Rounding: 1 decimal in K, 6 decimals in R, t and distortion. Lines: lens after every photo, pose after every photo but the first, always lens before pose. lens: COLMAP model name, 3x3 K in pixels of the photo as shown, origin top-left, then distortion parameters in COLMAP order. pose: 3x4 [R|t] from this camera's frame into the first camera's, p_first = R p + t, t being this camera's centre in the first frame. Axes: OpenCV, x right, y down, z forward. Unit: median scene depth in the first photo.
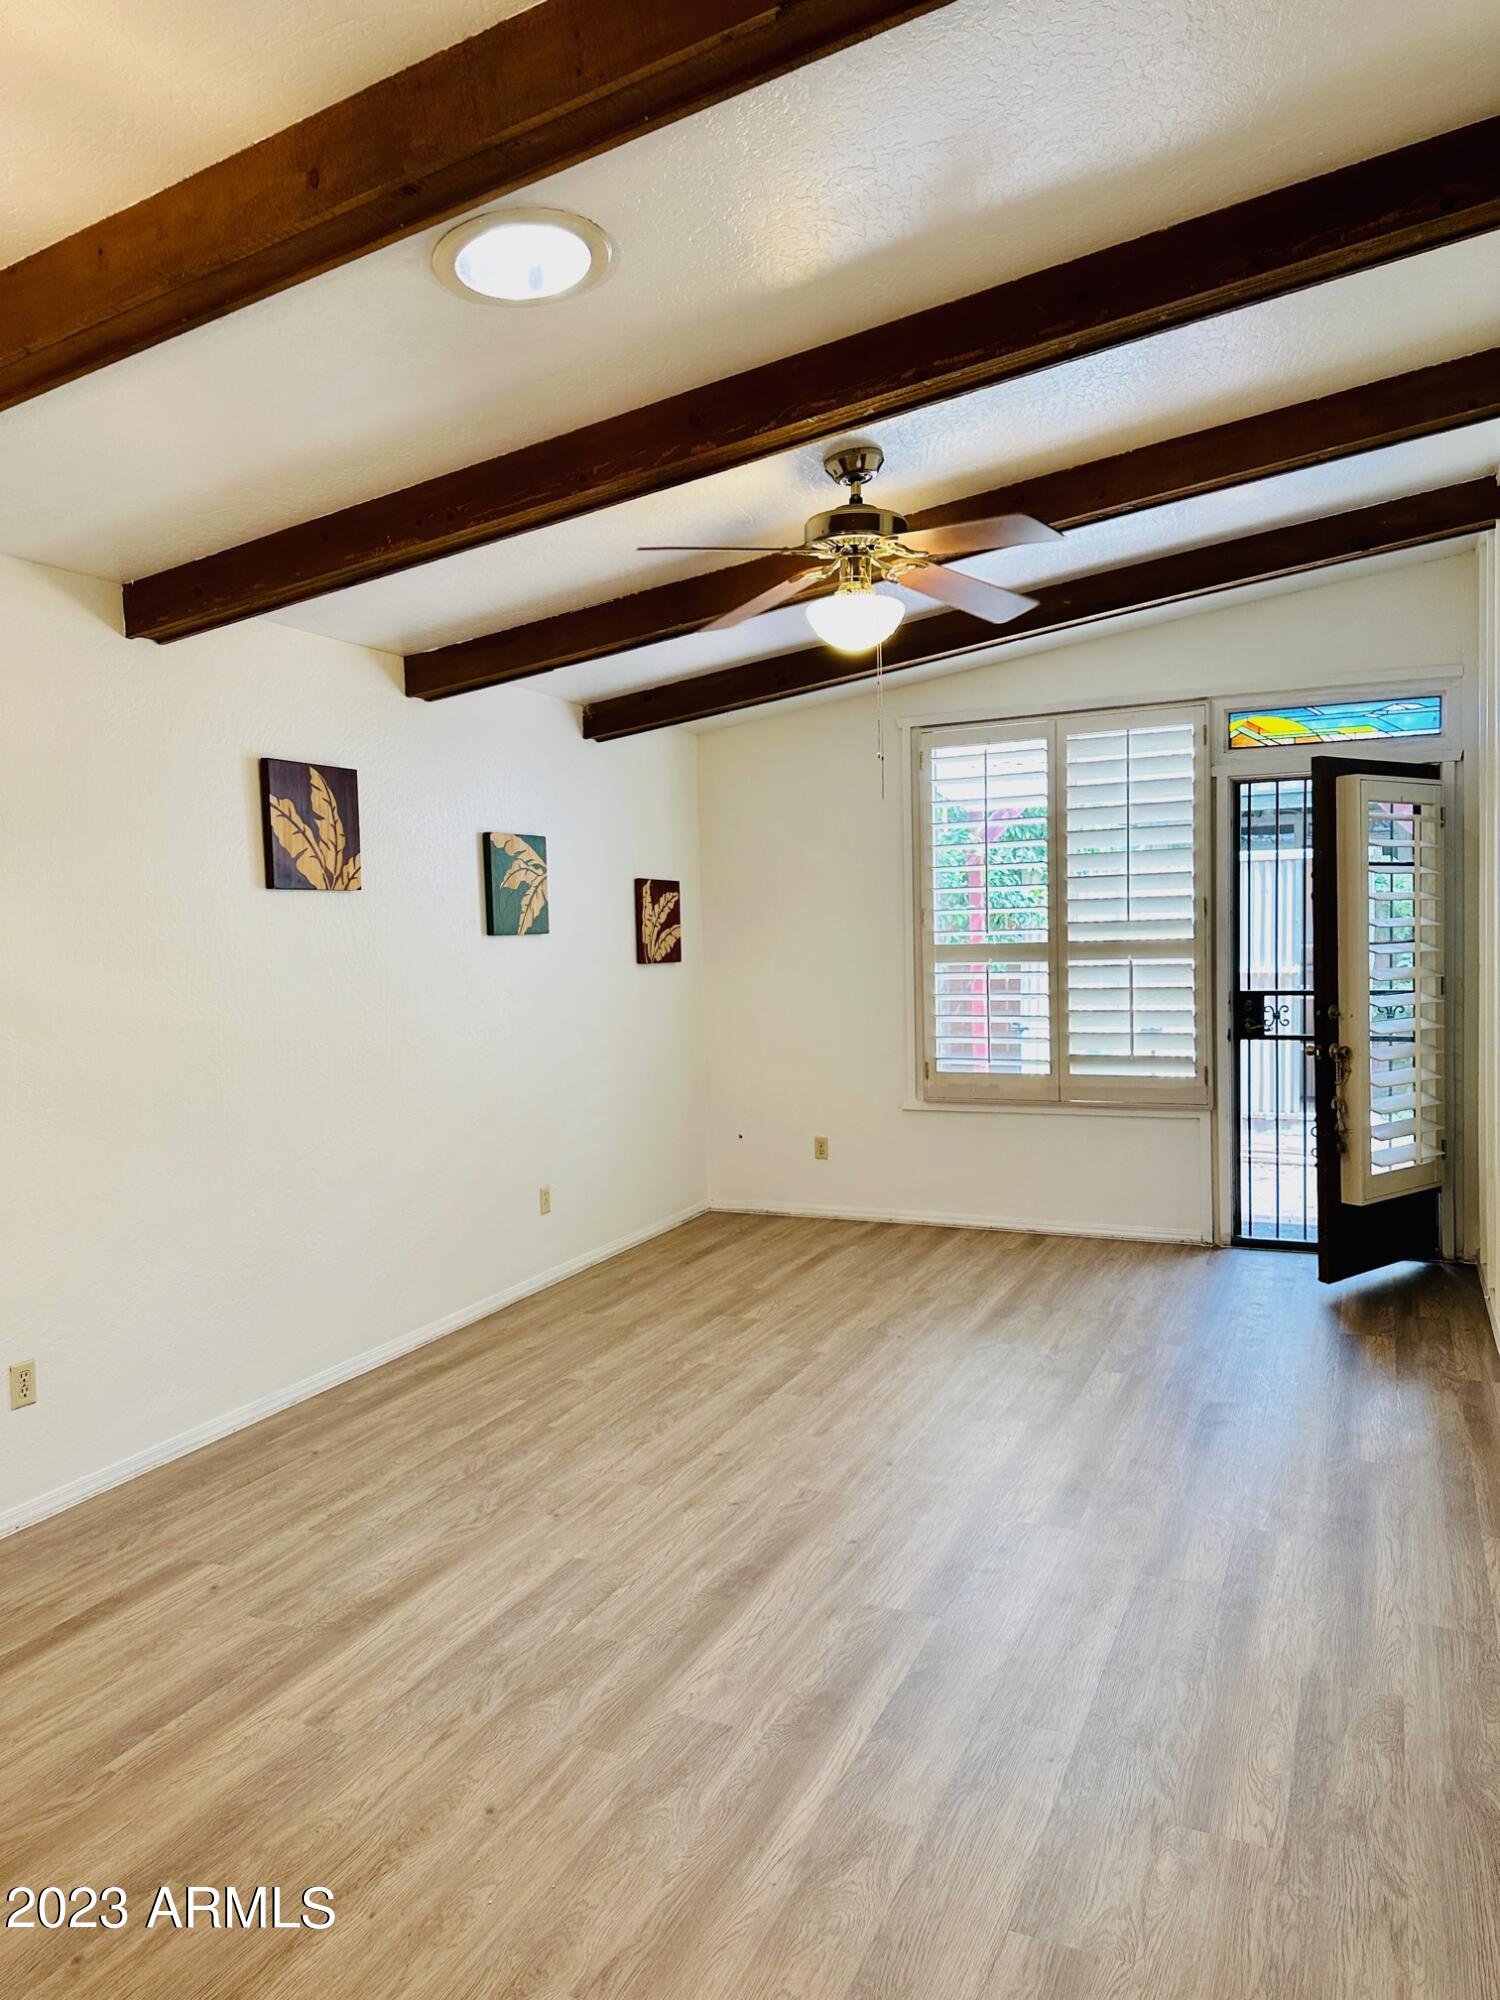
lens RADIAL K [[1398.5, 0, 740.1], [0, 1398.5, 1002.2], [0, 0, 1]] dist [0.115925, -0.186394]
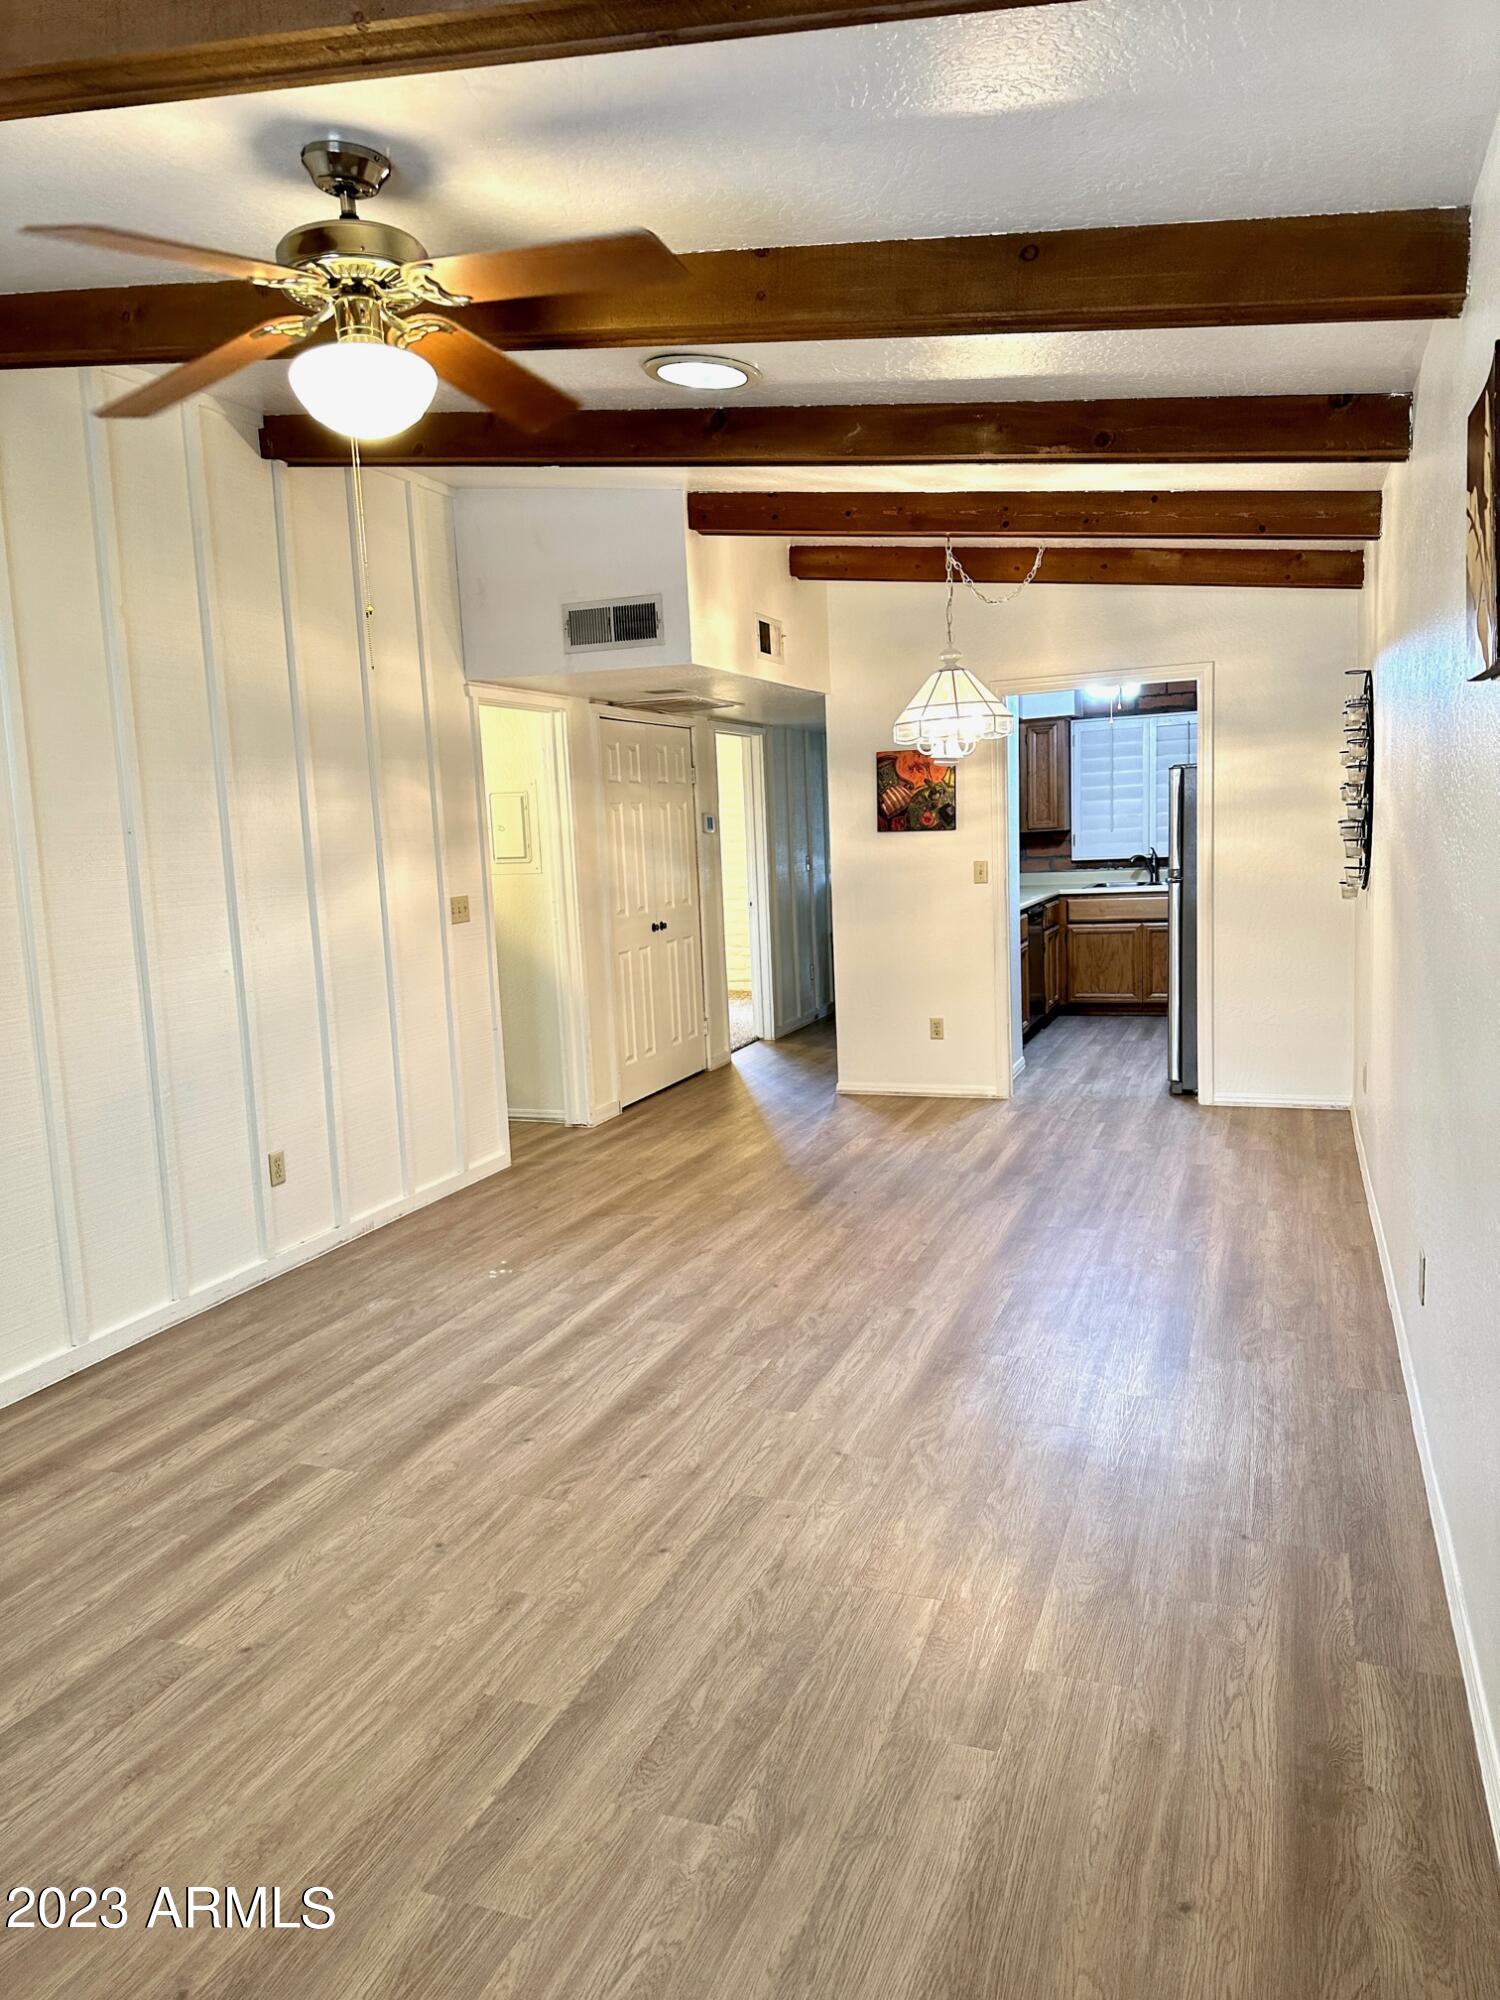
lens RADIAL K [[1395.5, 0, 746.3], [0, 1395.5, 1003.4], [0, 0, 1]] dist [0.152463, -0.272395]
pose [[-0.995395, 0.079247, -0.053933, -0.034380], [0.068230, 0.980917, 0.182063, -0.075150], [0.067332, 0.177544, -0.981807, 1.441664]]
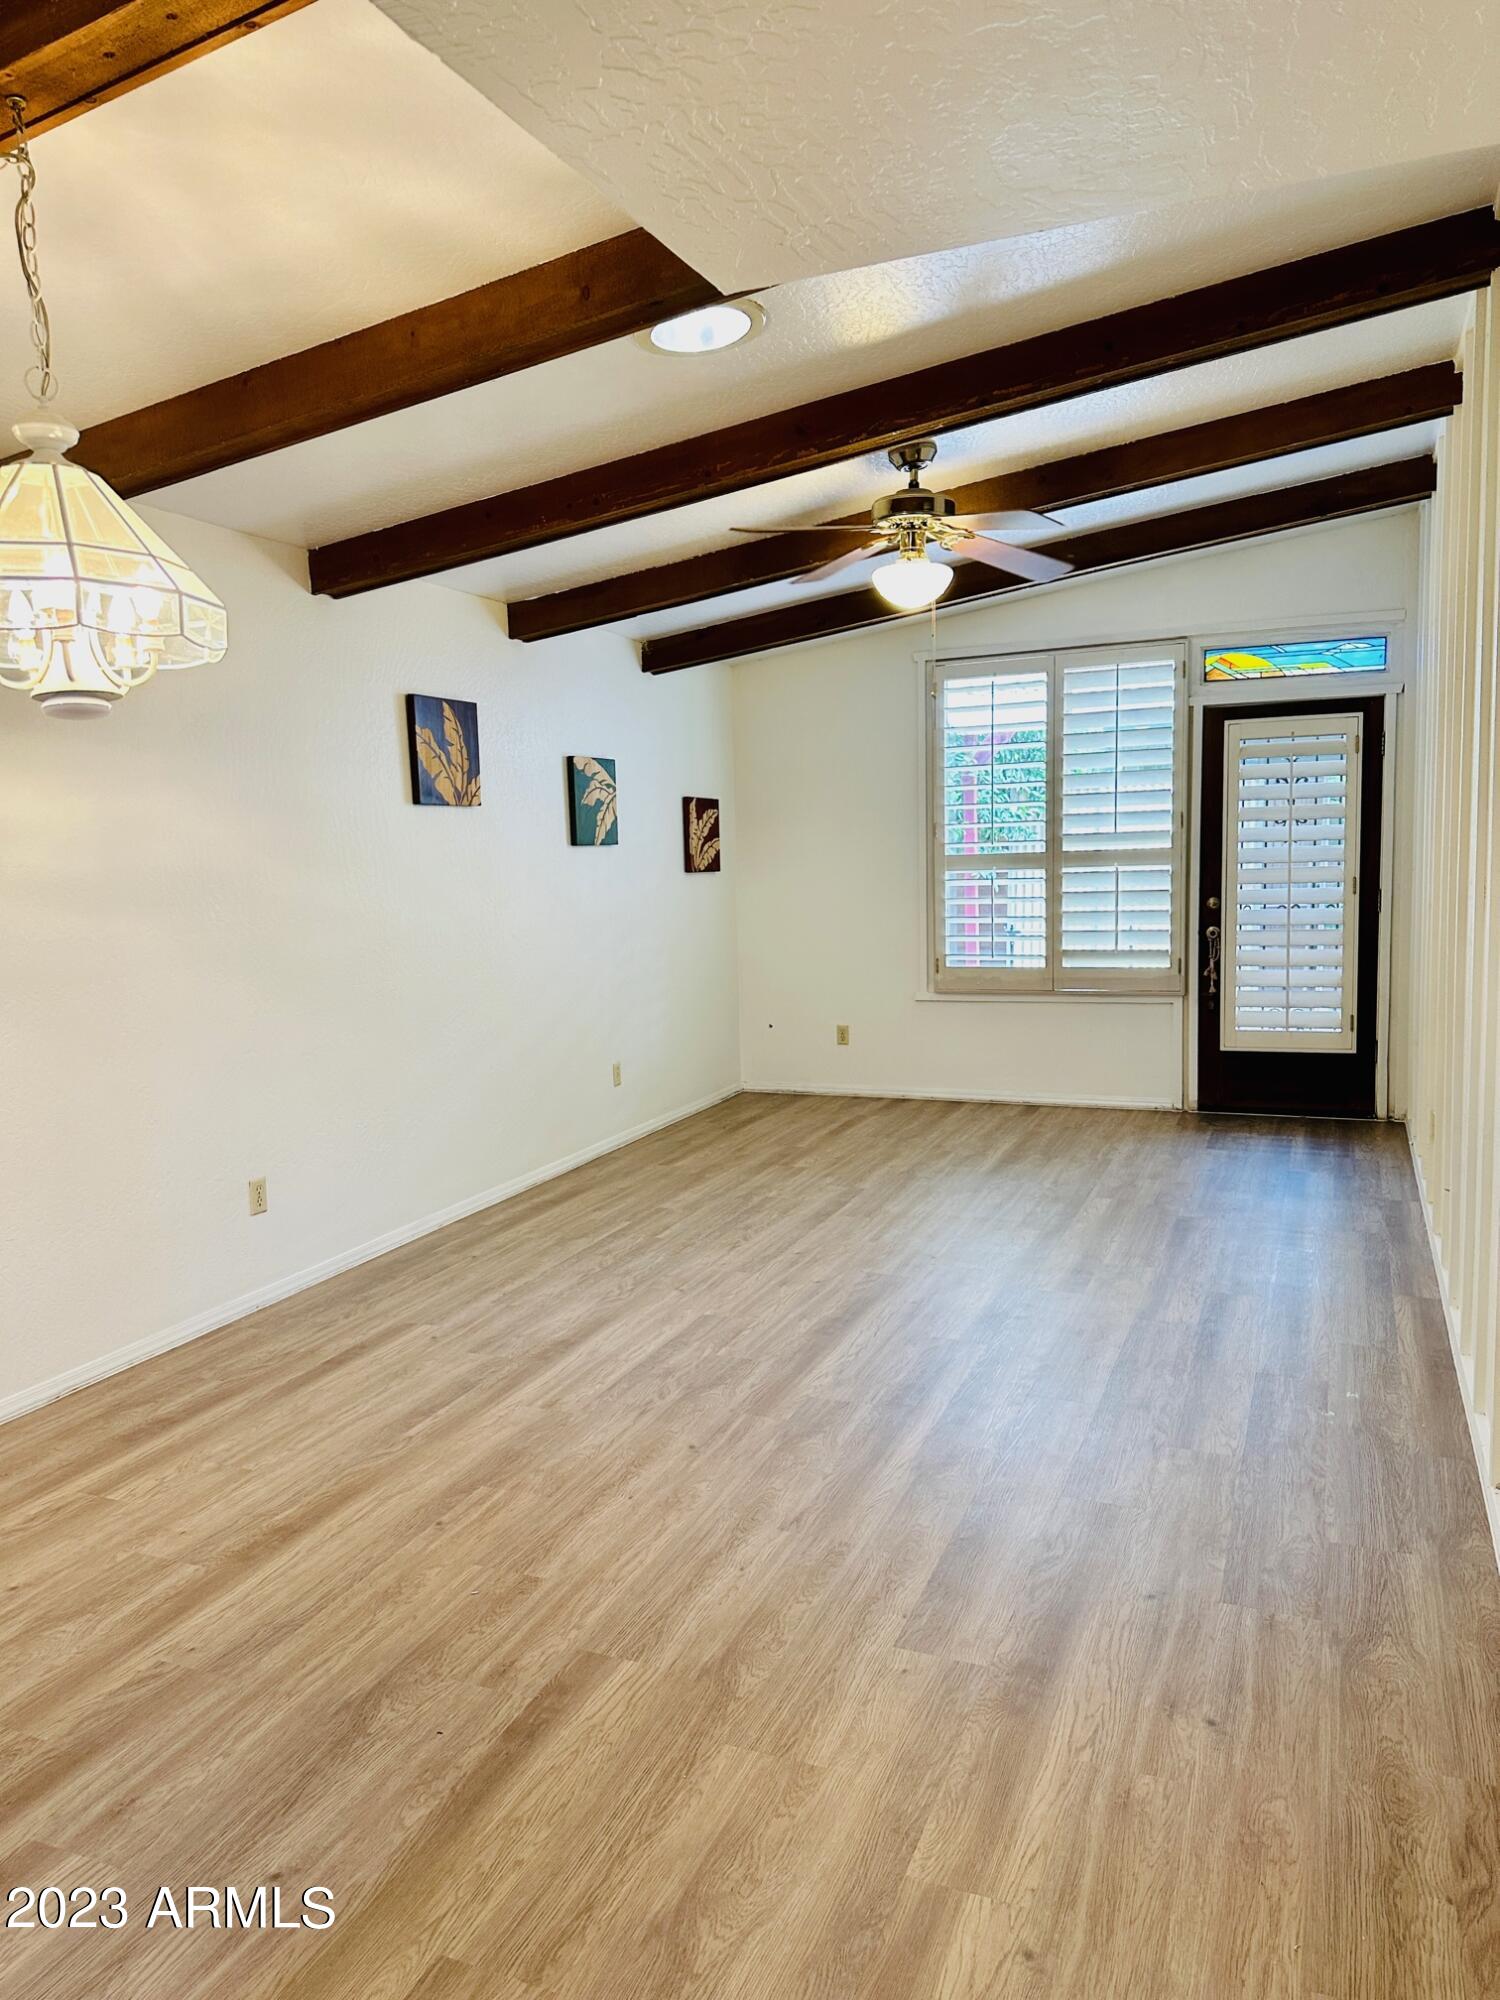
lens RADIAL K [[1395.5, 0, 746.3], [0, 1395.5, 1003.4], [0, 0, 1]] dist [0.152463, -0.272395]
pose [[0.999567, -0.004190, 0.029109, -0.083500], [0.002526, 0.998373, 0.056963, 0.020823], [-0.029300, -0.056865, 0.997952, -0.208639]]
